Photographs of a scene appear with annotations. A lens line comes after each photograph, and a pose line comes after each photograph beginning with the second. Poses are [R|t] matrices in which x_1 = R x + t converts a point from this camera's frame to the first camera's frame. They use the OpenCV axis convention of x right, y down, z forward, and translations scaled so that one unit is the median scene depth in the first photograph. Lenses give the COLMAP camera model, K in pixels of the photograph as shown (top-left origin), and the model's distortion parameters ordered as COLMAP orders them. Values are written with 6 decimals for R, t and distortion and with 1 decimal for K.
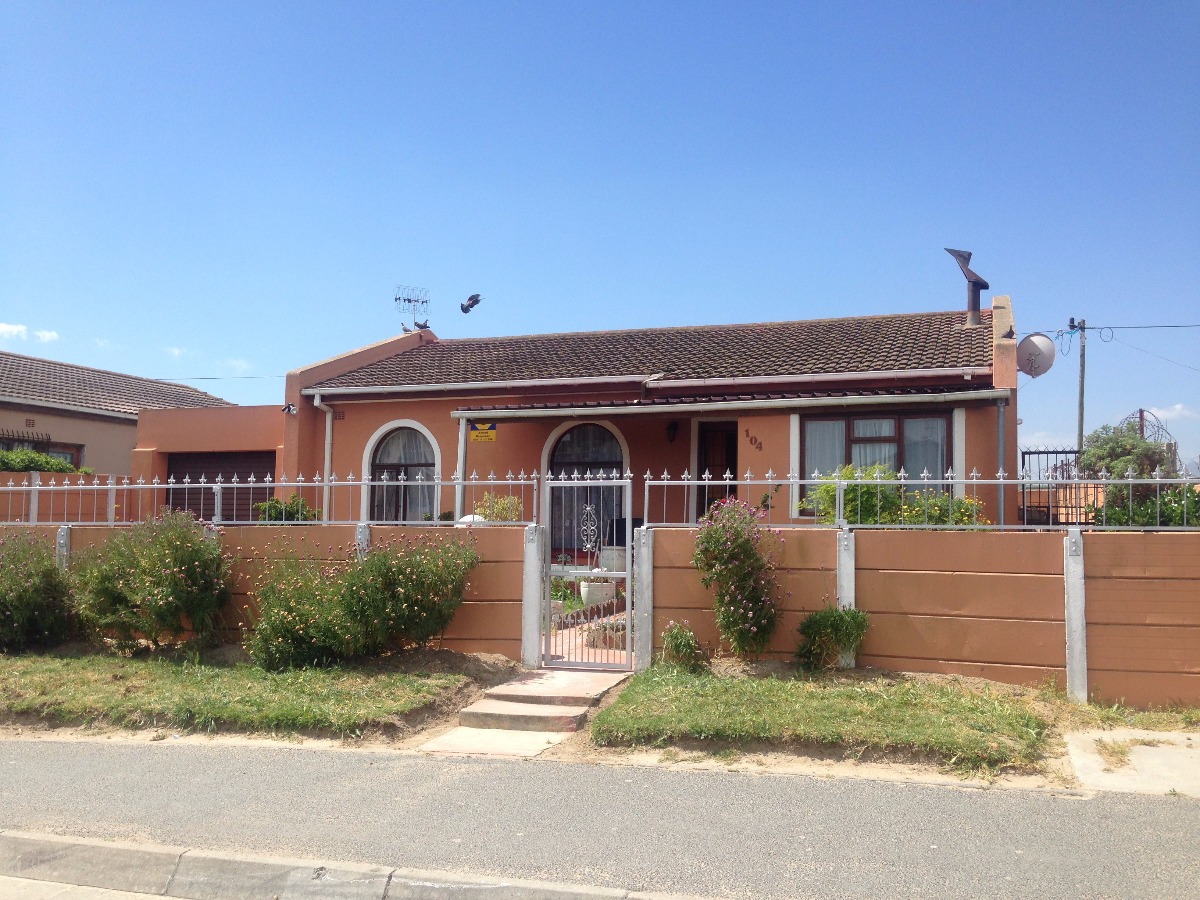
lens RADIAL K [[1112.1, 0, 600.0], [0, 1112.1, 450.0], [0, 0, 1]] dist [0.131146, -0.219726]
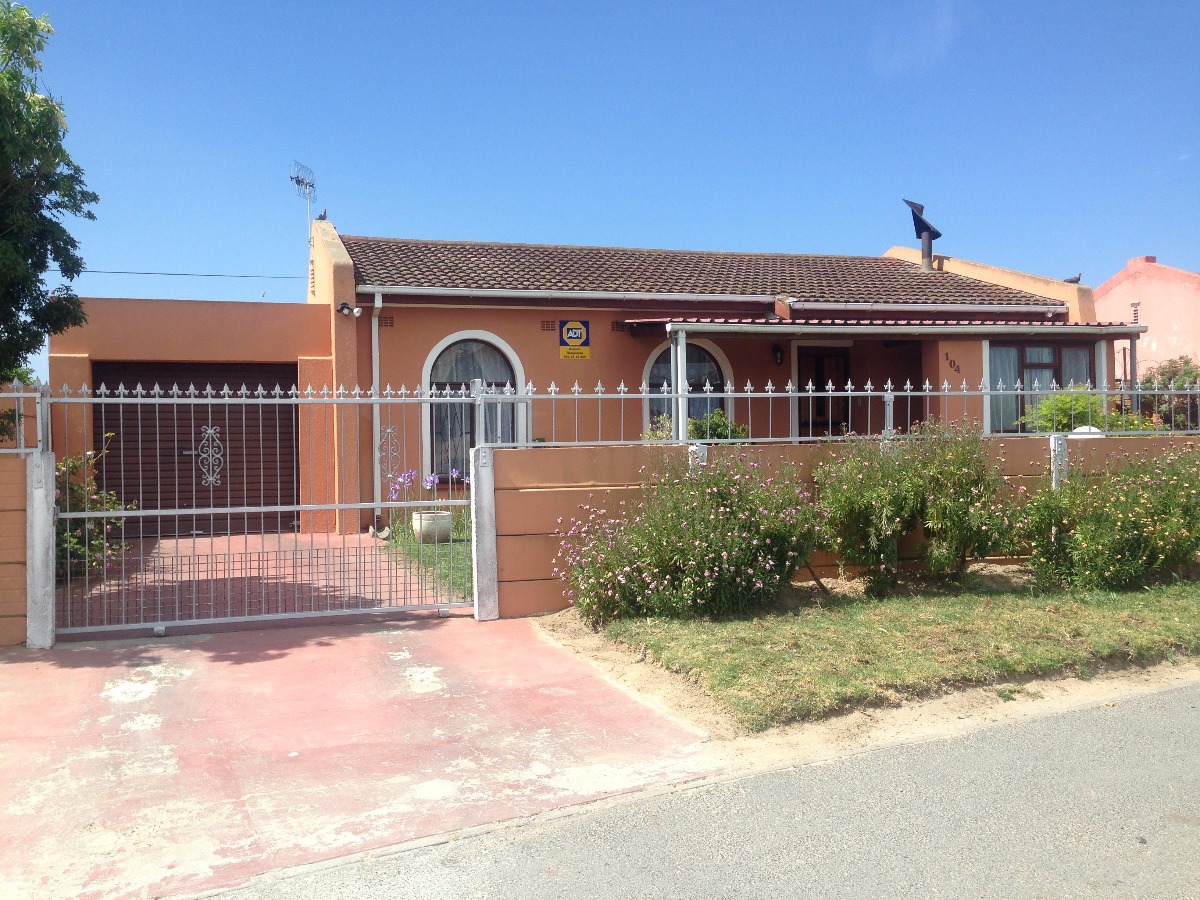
lens RADIAL K [[1112.1, 0, 600.0], [0, 1112.1, 450.0], [0, 0, 1]] dist [0.131146, -0.219726]
pose [[0.806459, -0.015928, 0.591076, -0.774642], [-0.014790, 0.998781, 0.047094, 0.028545], [-0.591105, -0.046721, 0.805240, 0.336190]]
